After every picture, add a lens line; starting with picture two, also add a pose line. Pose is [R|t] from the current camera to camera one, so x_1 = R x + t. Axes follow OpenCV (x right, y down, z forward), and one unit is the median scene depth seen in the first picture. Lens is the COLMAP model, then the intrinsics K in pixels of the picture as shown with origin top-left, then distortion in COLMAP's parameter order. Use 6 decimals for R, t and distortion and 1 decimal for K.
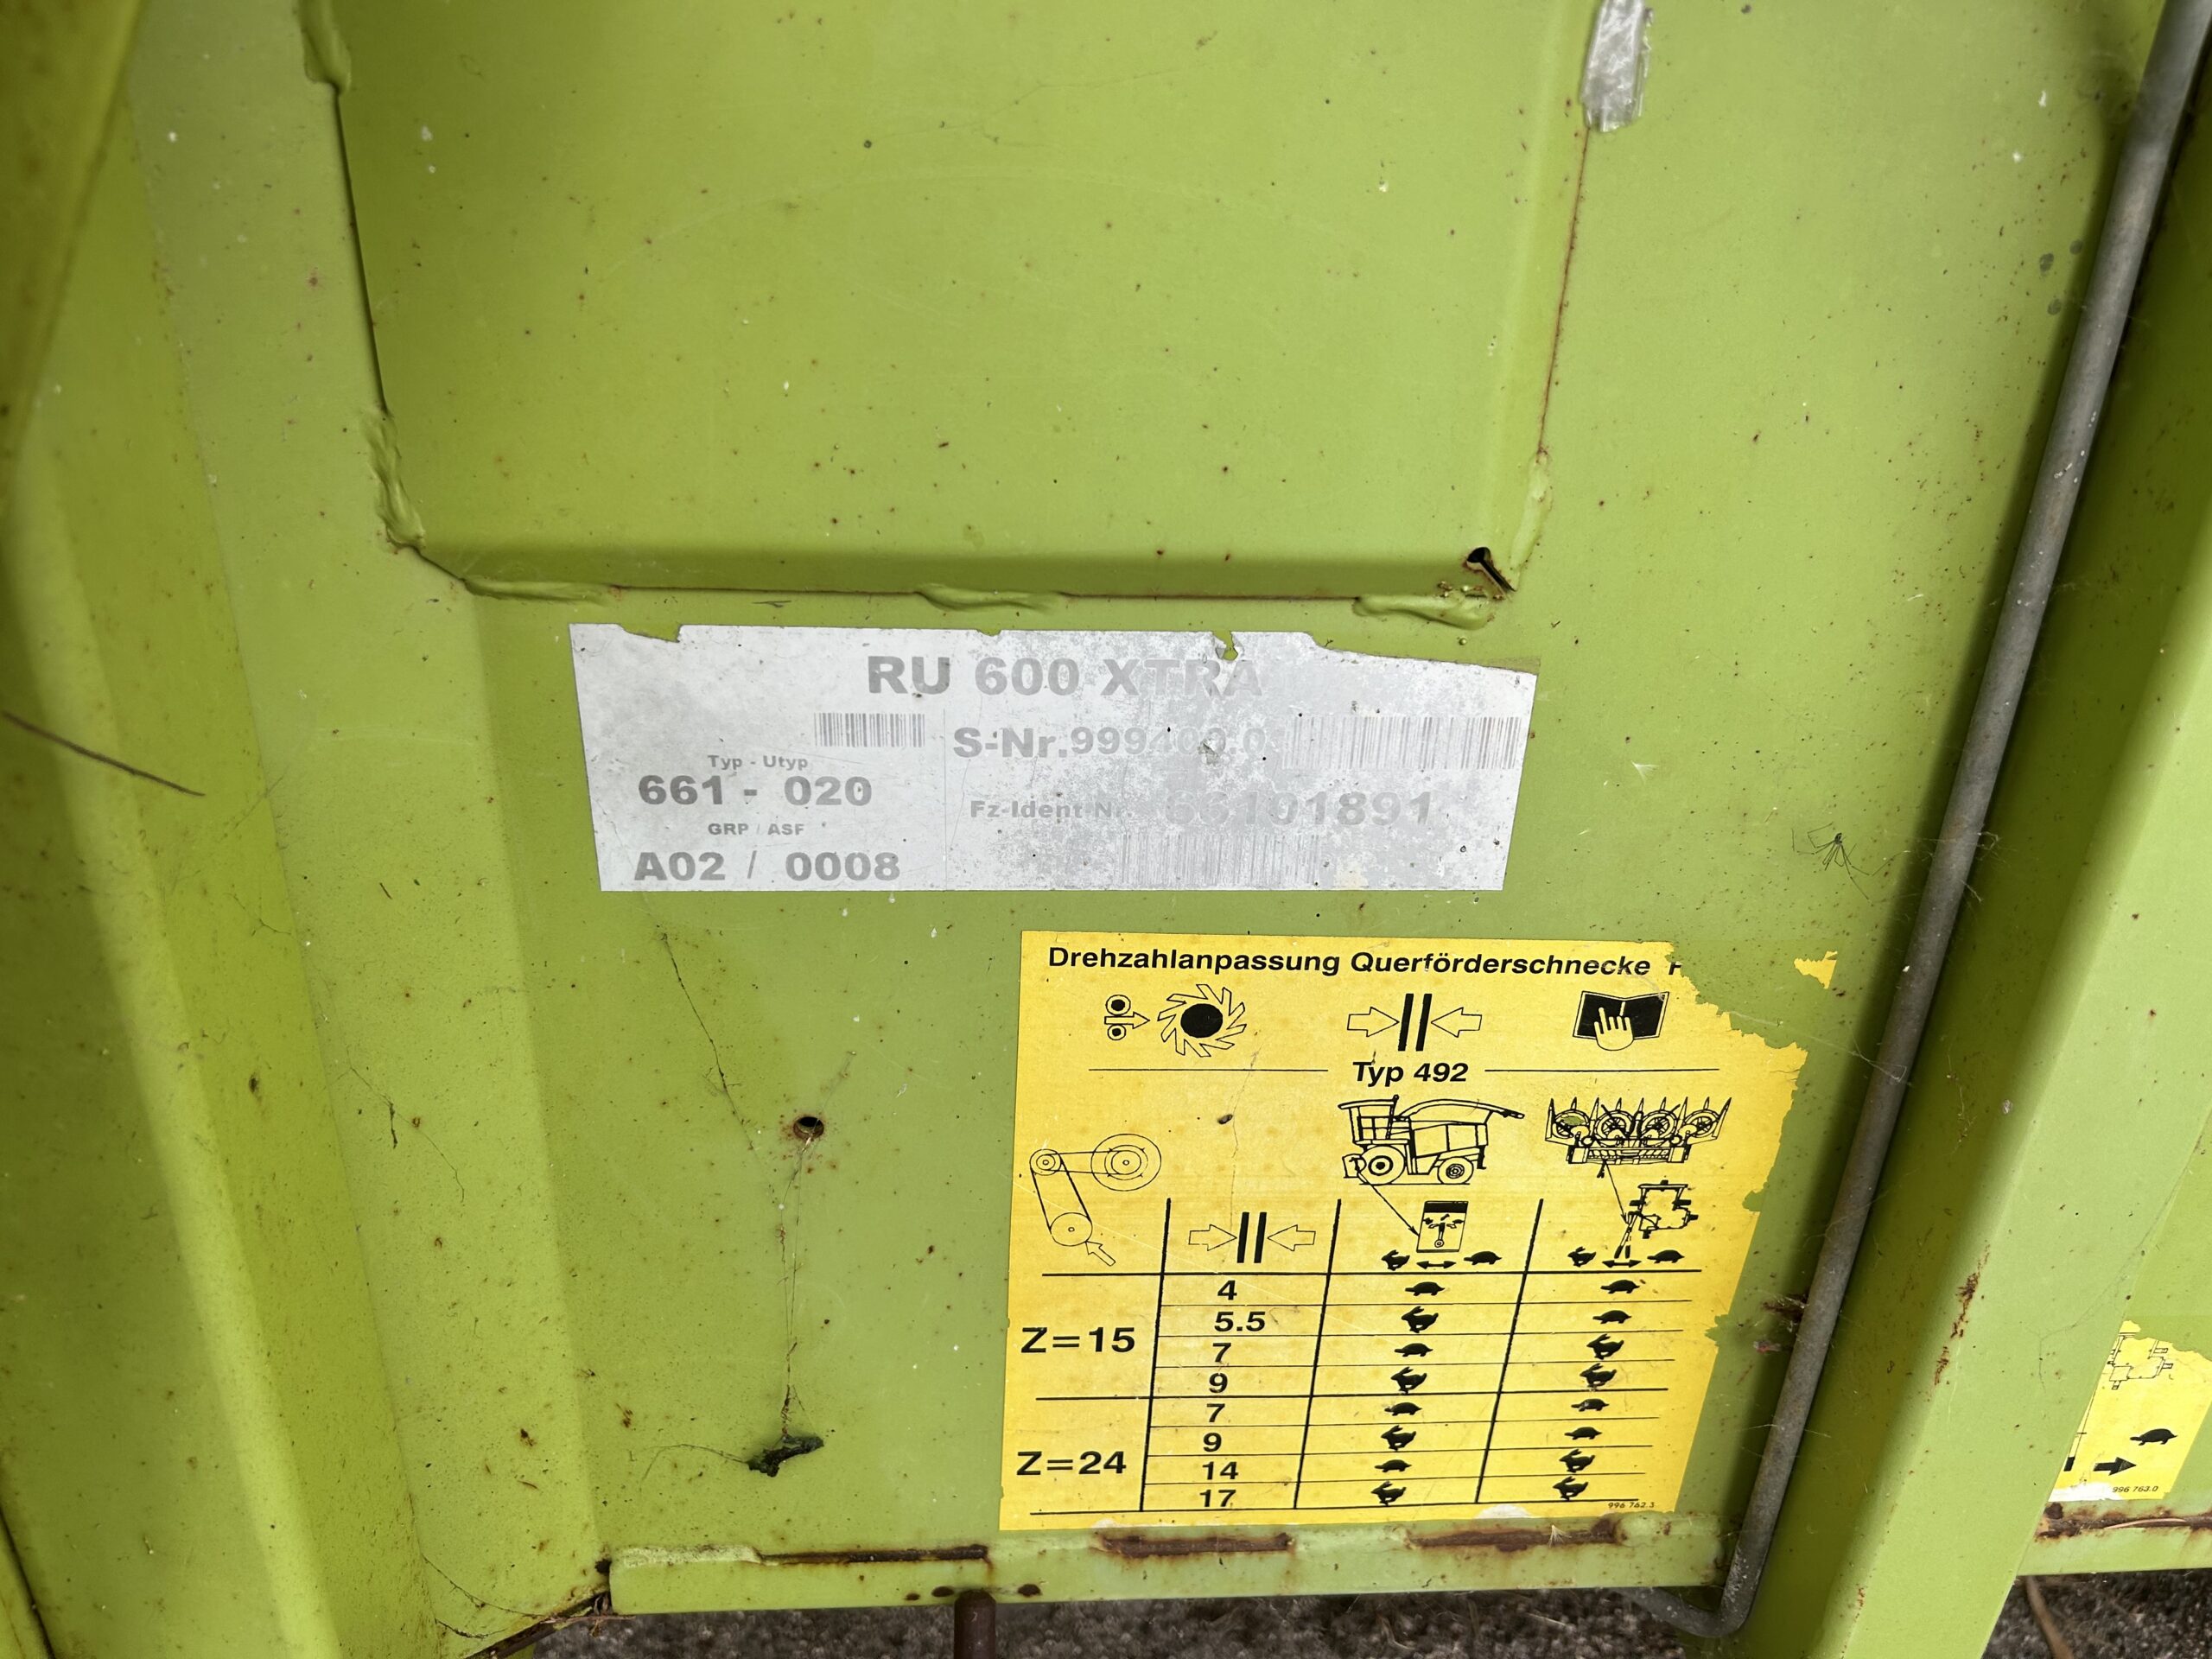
lens RADIAL K [[1668.8, 0, 1125.2], [0, 1668.8, 827.0], [0, 0, 1]] dist [0.059103, -0.073644]
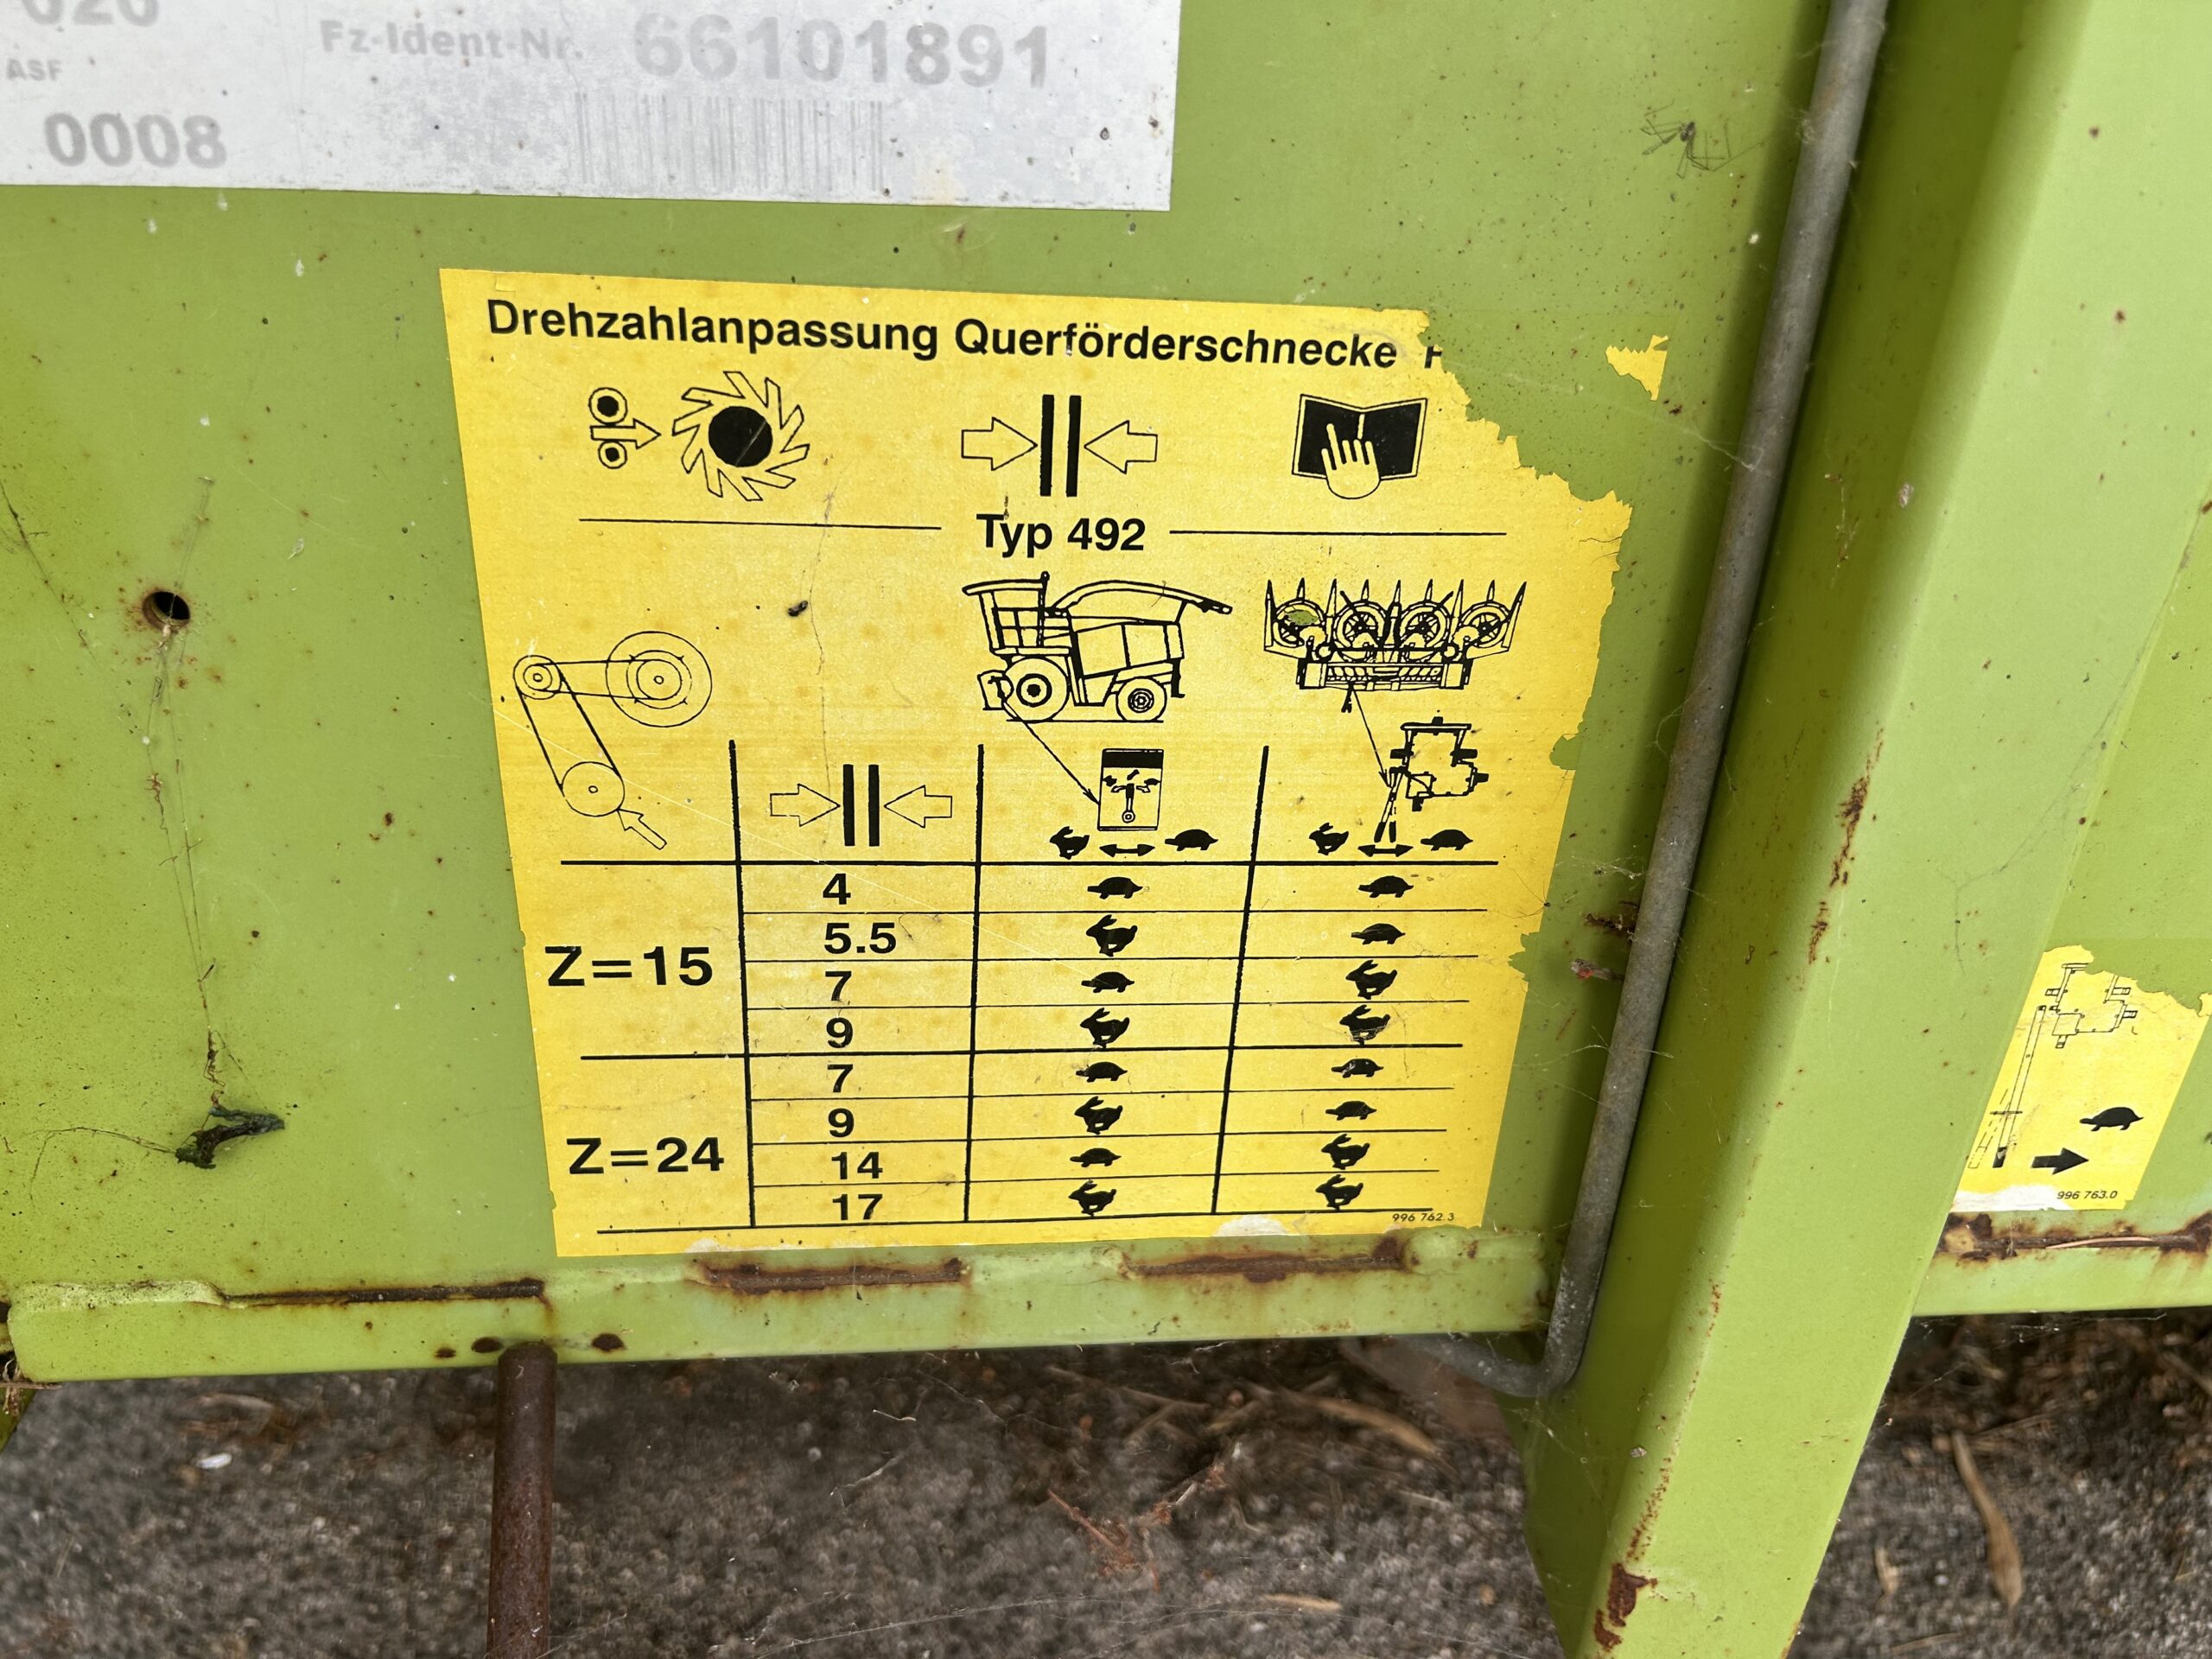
lens RADIAL K [[1668.8, 0, 1111.8], [0, 1668.8, 833.5], [0, 0, 1]] dist [0.059103, -0.073644]
pose [[0.999630, -0.010765, 0.024978, 0.161487], [0.010418, 0.999848, 0.013971, 0.244689], [-0.025124, -0.013706, 0.999590, 0.287498]]
